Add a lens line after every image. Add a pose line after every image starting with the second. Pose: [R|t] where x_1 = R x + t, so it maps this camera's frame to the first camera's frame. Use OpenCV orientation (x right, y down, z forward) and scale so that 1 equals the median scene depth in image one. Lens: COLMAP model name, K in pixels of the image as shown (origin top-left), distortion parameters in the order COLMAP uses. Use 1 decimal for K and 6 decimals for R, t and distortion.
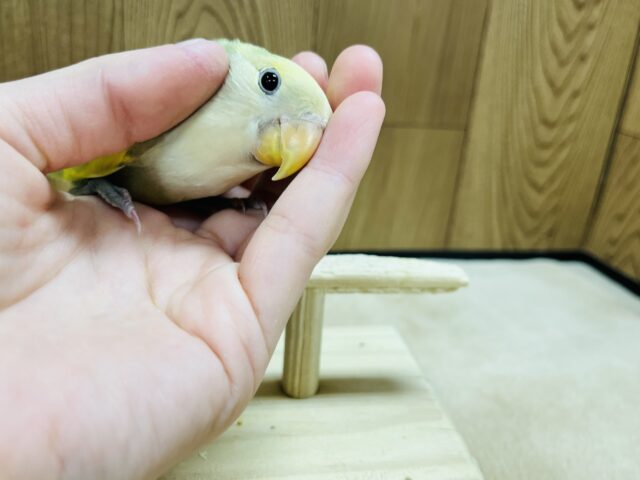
lens RADIAL K [[607.4, 0, 320.0], [0, 607.4, 240.0], [0, 0, 1]] dist [0.008183, 0.001355]
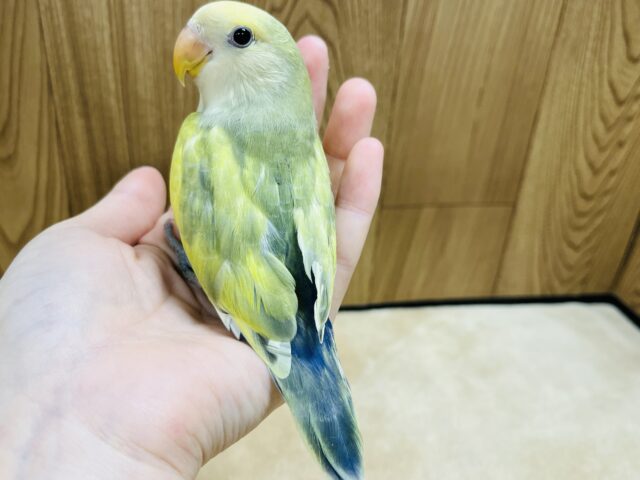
lens RADIAL K [[607.4, 0, 320.0], [0, 607.4, 240.0], [0, 0, 1]] dist [0.008183, 0.001355]
pose [[0.998376, 0.004316, -0.056802, -0.066097], [0.003767, 0.989942, 0.141423, -0.280514], [0.056841, -0.141407, 0.988318, -0.186604]]
